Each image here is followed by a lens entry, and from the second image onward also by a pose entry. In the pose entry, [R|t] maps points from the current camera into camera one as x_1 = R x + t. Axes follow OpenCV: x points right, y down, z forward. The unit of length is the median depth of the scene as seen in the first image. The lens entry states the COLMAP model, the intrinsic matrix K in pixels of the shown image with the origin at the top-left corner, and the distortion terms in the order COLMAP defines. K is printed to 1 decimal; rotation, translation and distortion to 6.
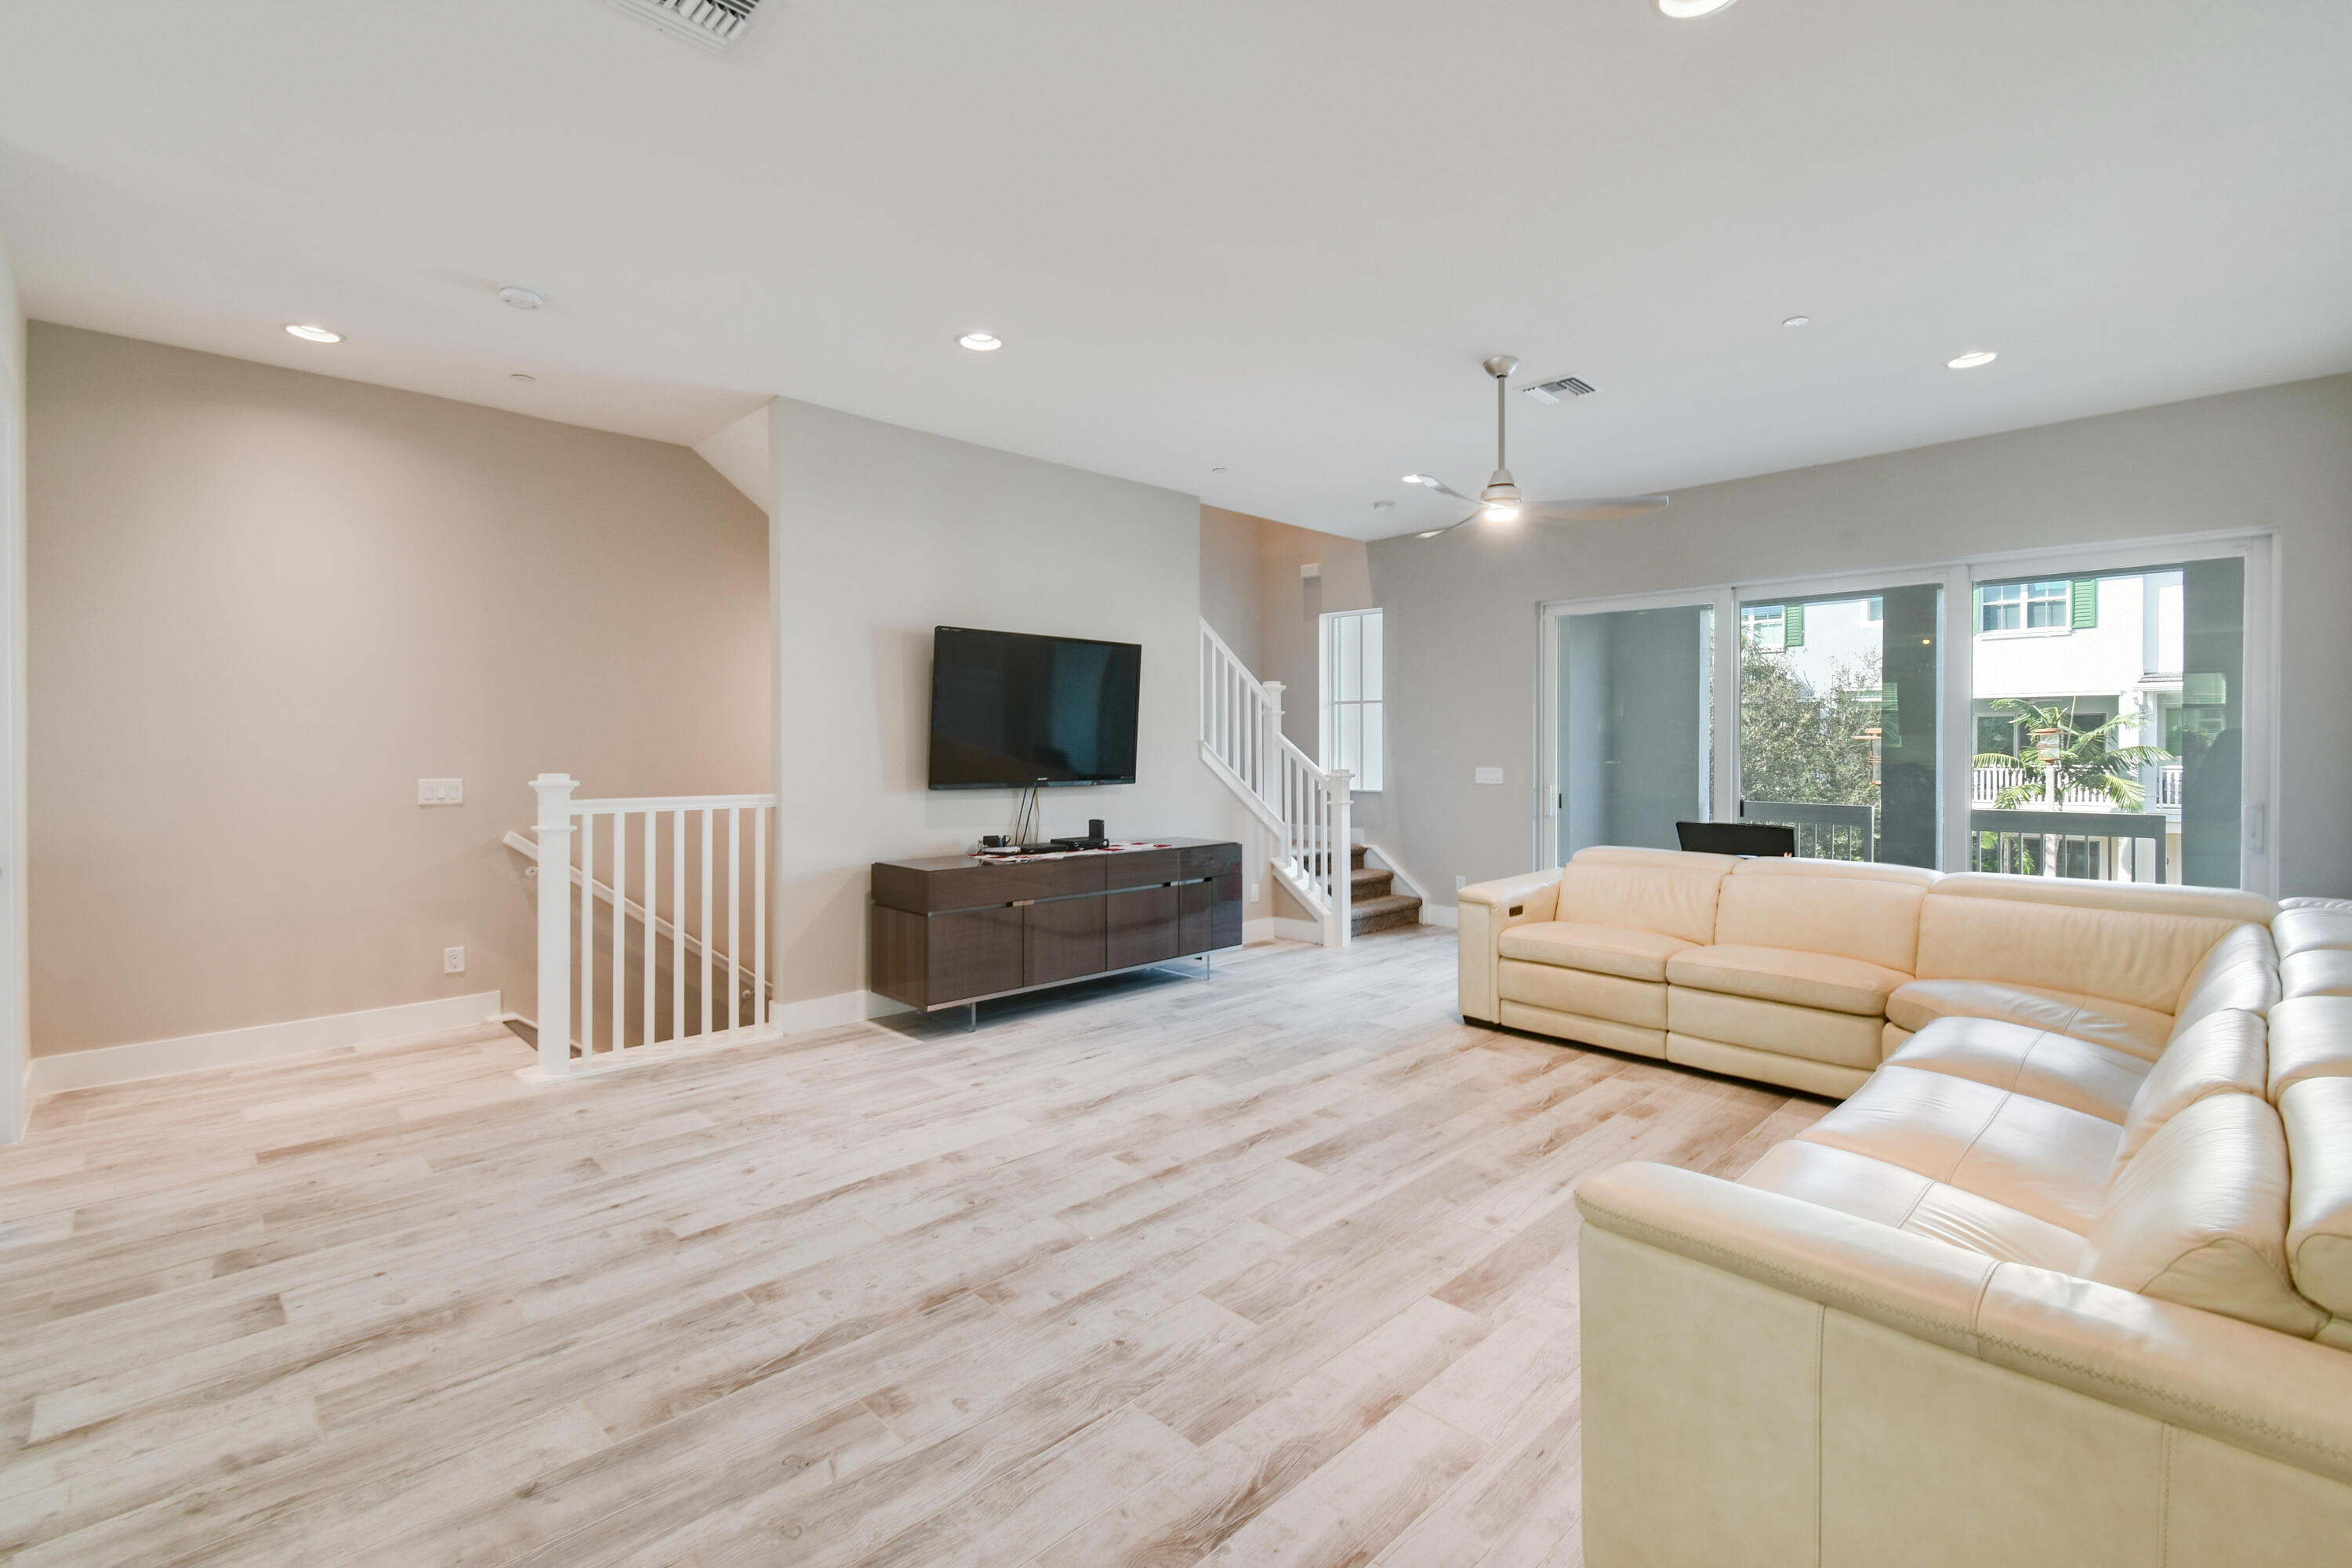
lens RADIAL K [[1037.3, 0, 1187.9], [0, 1037.3, 767.7], [0, 0, 1]] dist [0.009865, -0.004698]
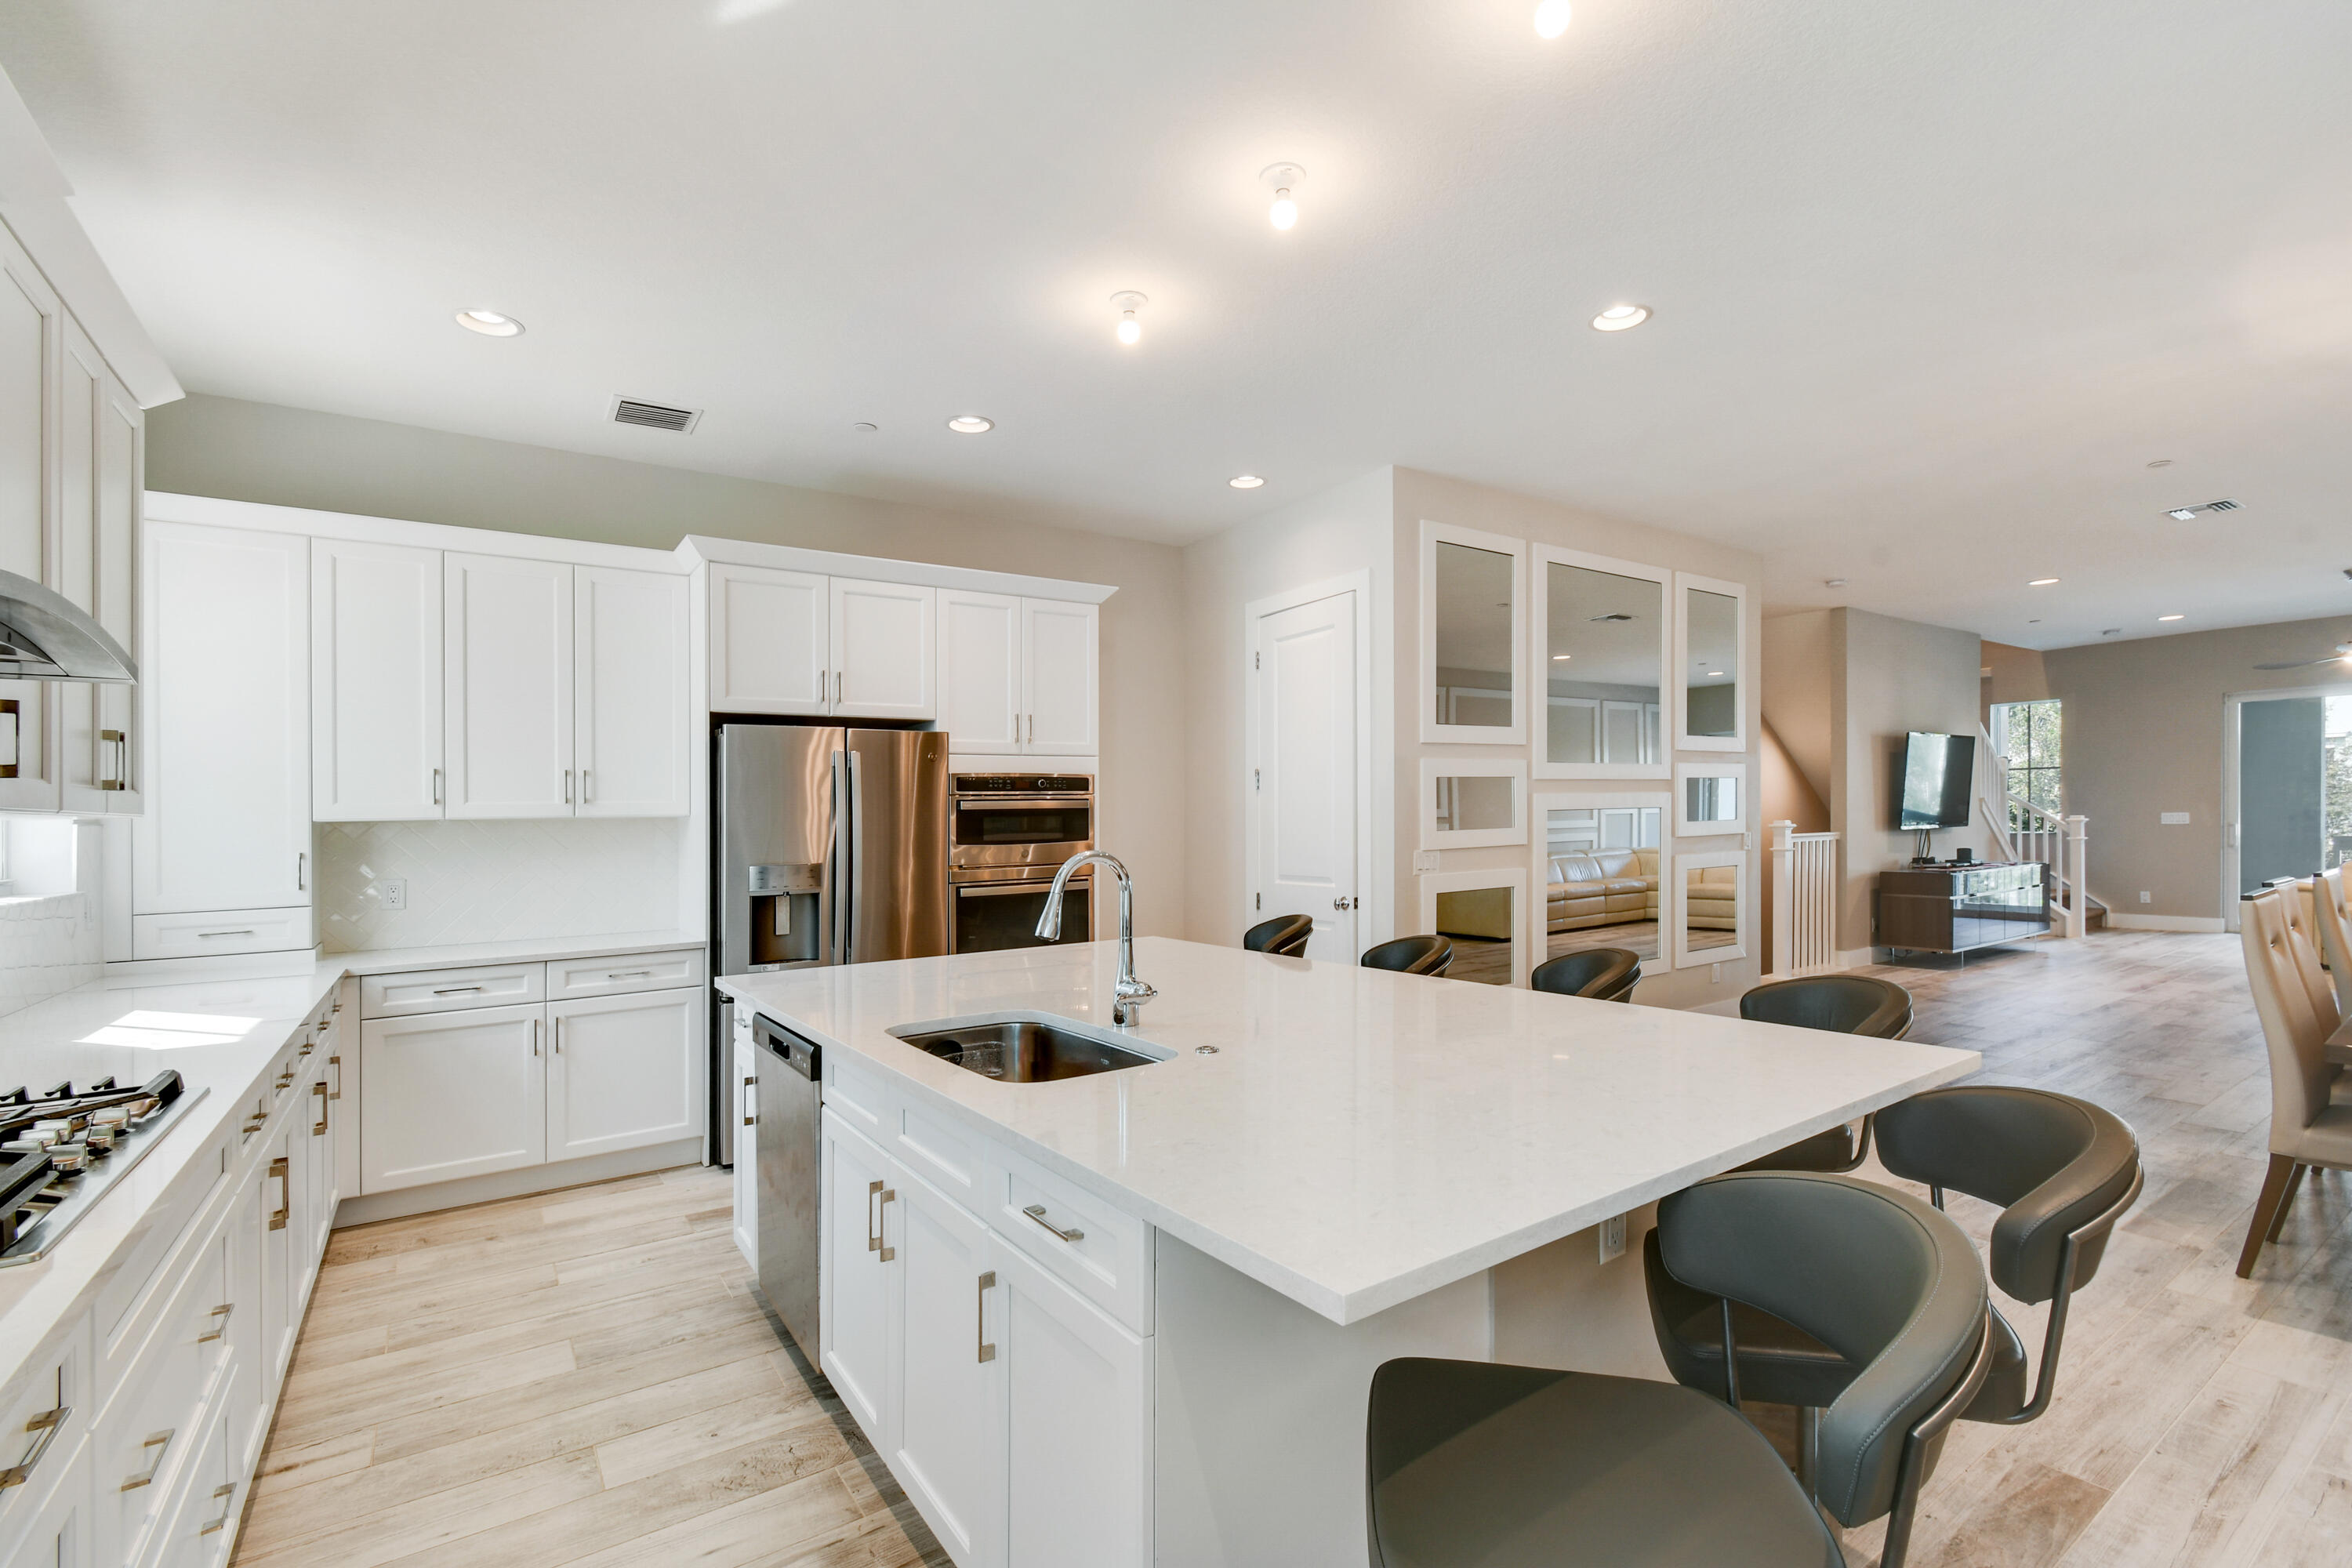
lens RADIAL K [[1037.3, 0, 1144.3], [0, 1037.3, 826.3], [0, 0, 1]] dist [0.009865, -0.004698]
pose [[0.983019, -0.017926, -0.182628, -1.846716], [0.016317, 0.999814, -0.010310, 0.023768], [0.182779, 0.007155, 0.983128, -1.426202]]
